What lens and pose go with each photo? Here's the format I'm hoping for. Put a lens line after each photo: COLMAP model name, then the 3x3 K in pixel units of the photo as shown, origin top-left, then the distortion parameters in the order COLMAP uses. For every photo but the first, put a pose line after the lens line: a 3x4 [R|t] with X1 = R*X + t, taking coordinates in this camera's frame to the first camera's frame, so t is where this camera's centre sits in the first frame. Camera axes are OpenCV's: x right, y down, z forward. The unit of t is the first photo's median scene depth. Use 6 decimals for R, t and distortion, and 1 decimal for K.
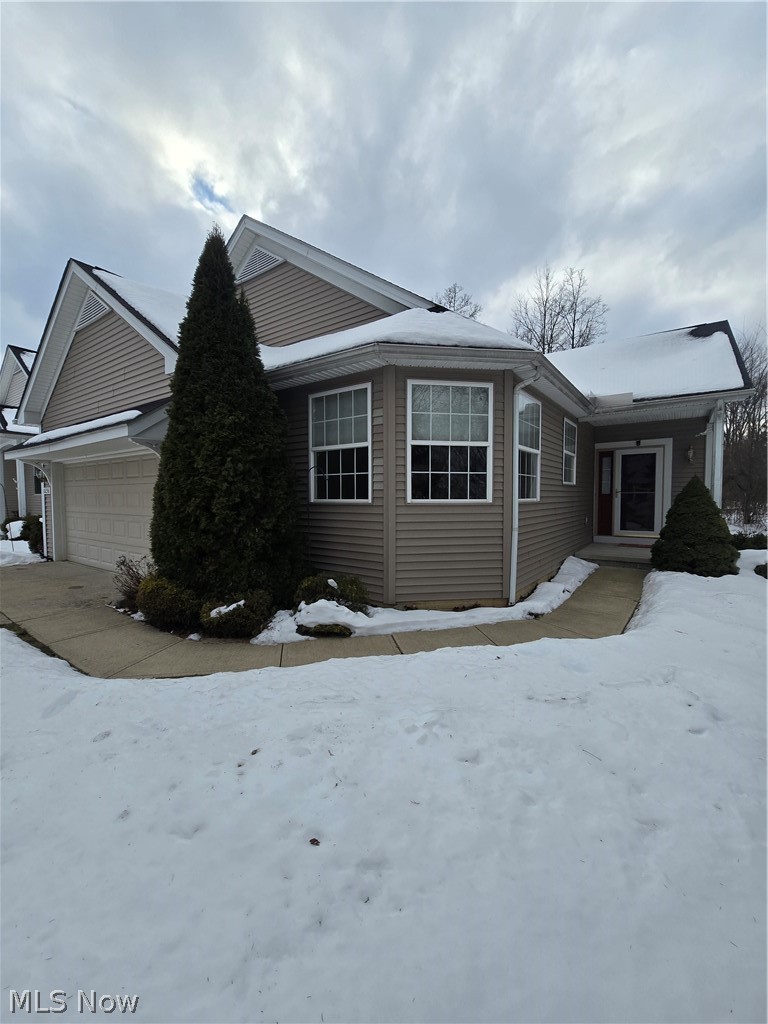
lens RADIAL K [[416.5, 0, 384.5], [0, 416.5, 513.8], [0, 0, 1]] dist [-0.004912, 0.001299]
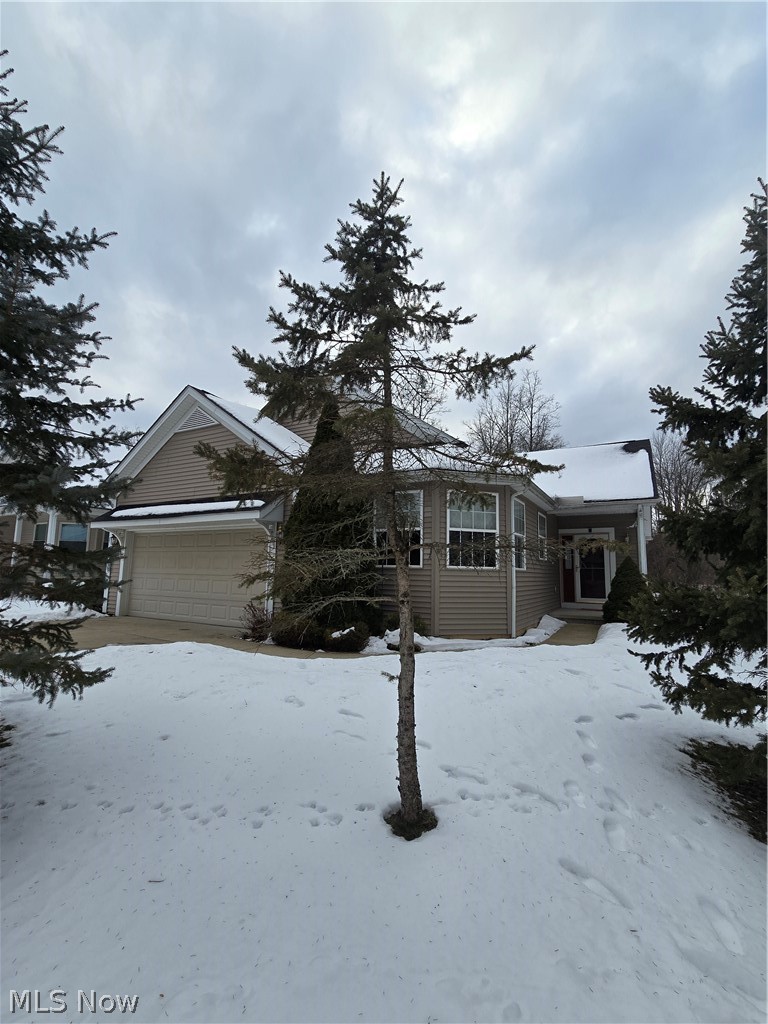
lens RADIAL K [[464.9, 0, 377.7], [0, 464.9, 519.8], [0, 0, 1]] dist [-0.002240, -0.000943]
pose [[0.993571, 0.035414, 0.107528, -0.364357], [-0.017760, 0.986810, -0.160903, 0.073361], [-0.111808, 0.157959, 0.981095, -0.630369]]
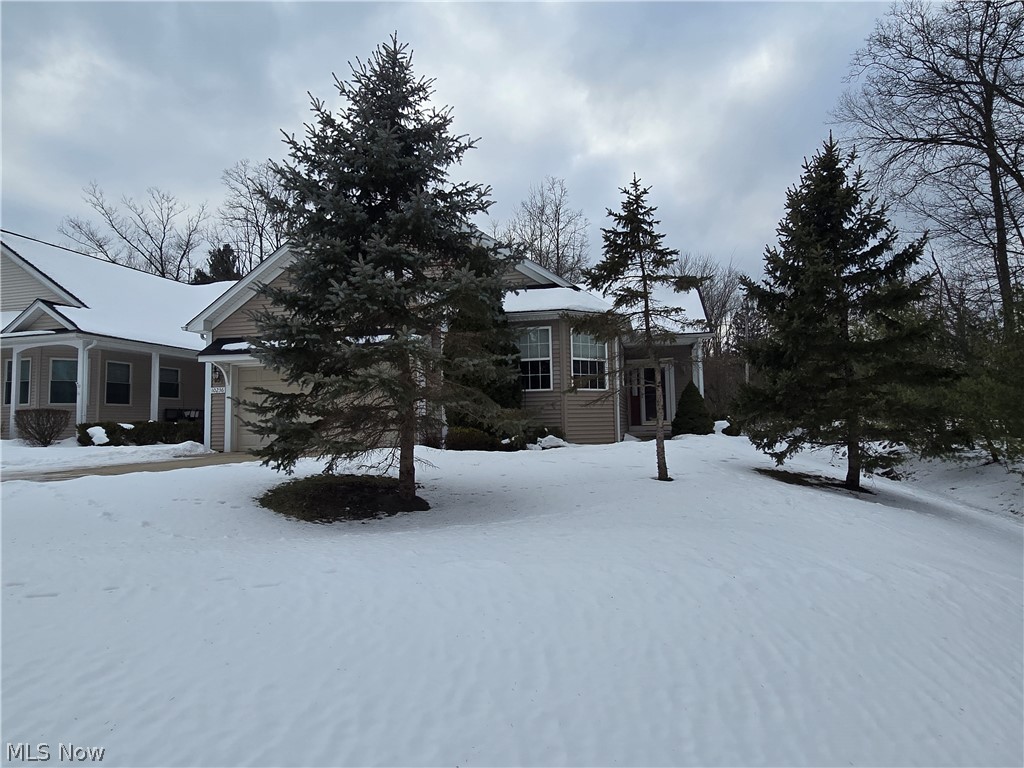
lens RADIAL K [[596.5, 0, 513.0], [0, 596.5, 380.2], [0, 0, 1]] dist [-0.005806, 0.000246]
pose [[0.925126, 0.012597, 0.379452, -1.153647], [0.032996, 0.993000, -0.113412, 0.214641], [-0.378224, 0.117441, 0.918234, -1.314959]]
